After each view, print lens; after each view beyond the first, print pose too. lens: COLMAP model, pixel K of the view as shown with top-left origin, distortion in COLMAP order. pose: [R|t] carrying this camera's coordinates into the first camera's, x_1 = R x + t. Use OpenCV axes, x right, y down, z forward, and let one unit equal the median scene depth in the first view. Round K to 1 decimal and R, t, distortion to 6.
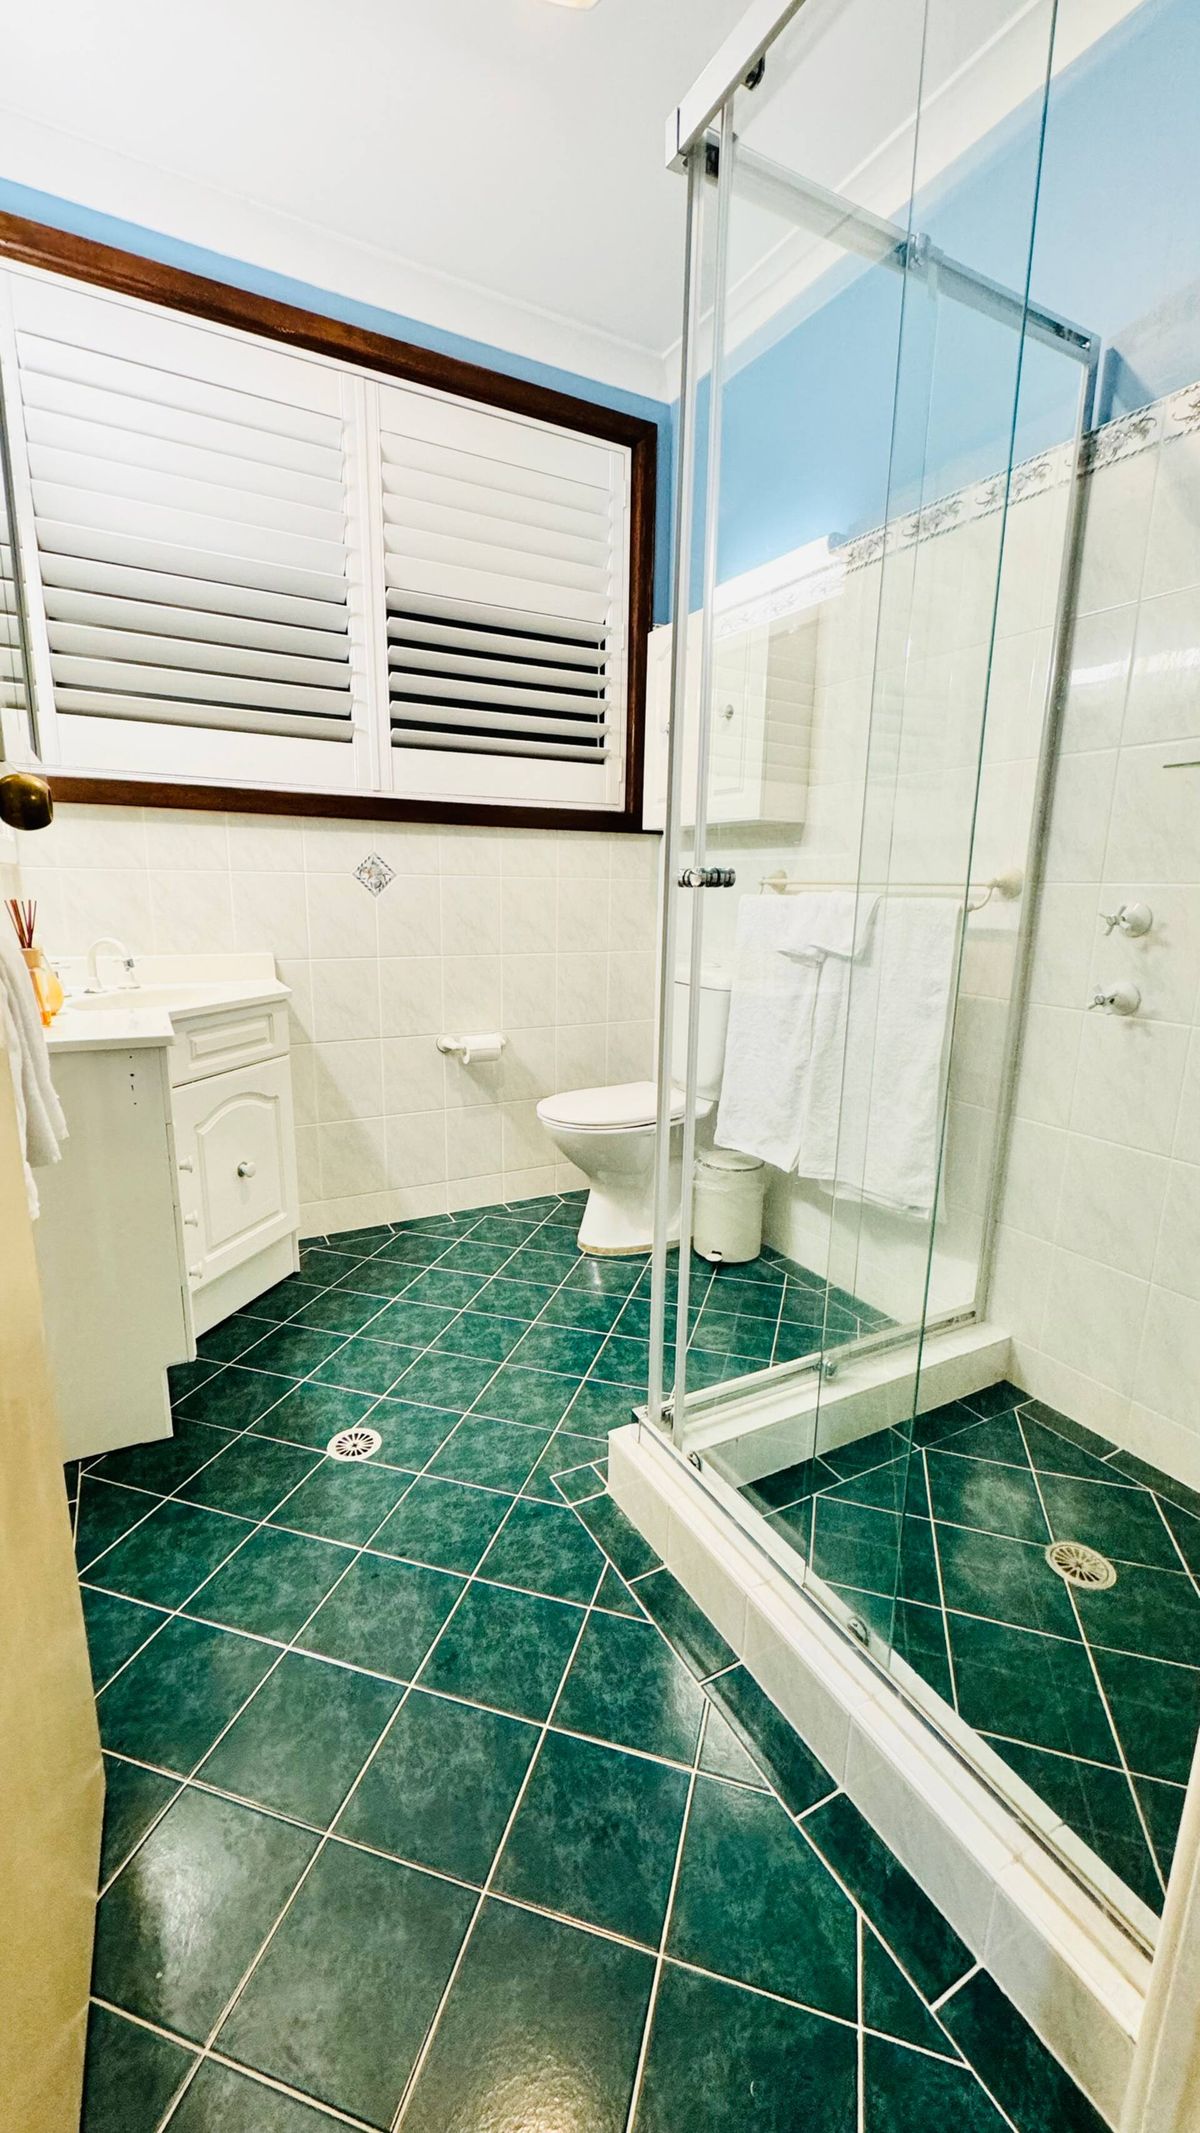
lens RADIAL K [[865.9, 0, 606.0], [0, 865.9, 1067.8], [0, 0, 1]] dist [0.014520, 0.000277]
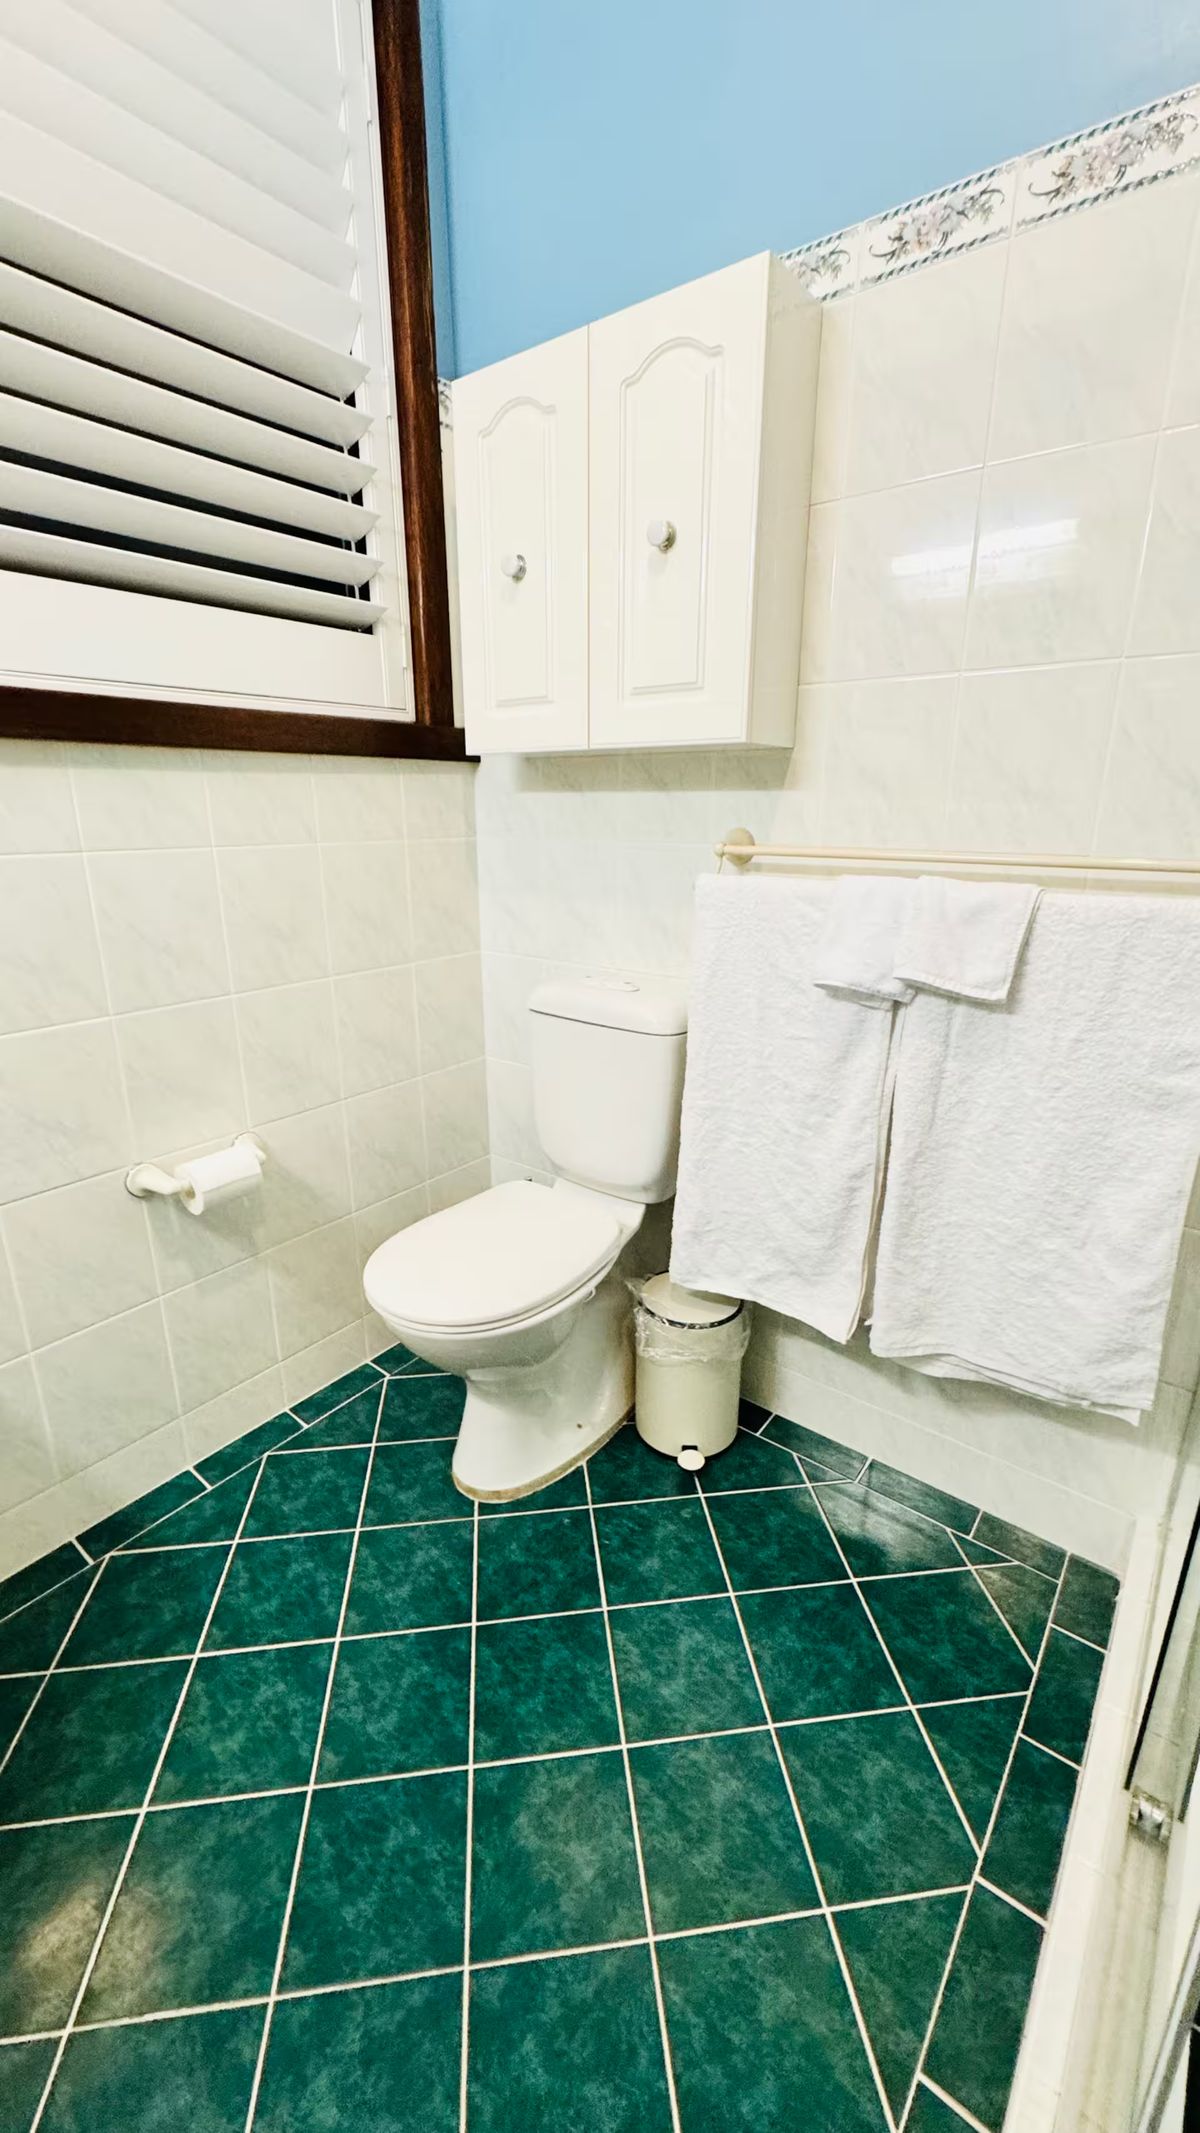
lens RADIAL K [[865.9, 0, 593.9], [0, 865.9, 1064.8], [0, 0, 1]] dist [0.014520, 0.000277]
pose [[0.919208, -0.134387, 0.370130, -0.123027], [0.098734, 0.988593, 0.113737, -0.130828], [-0.381193, -0.068004, 0.921991, 0.428931]]
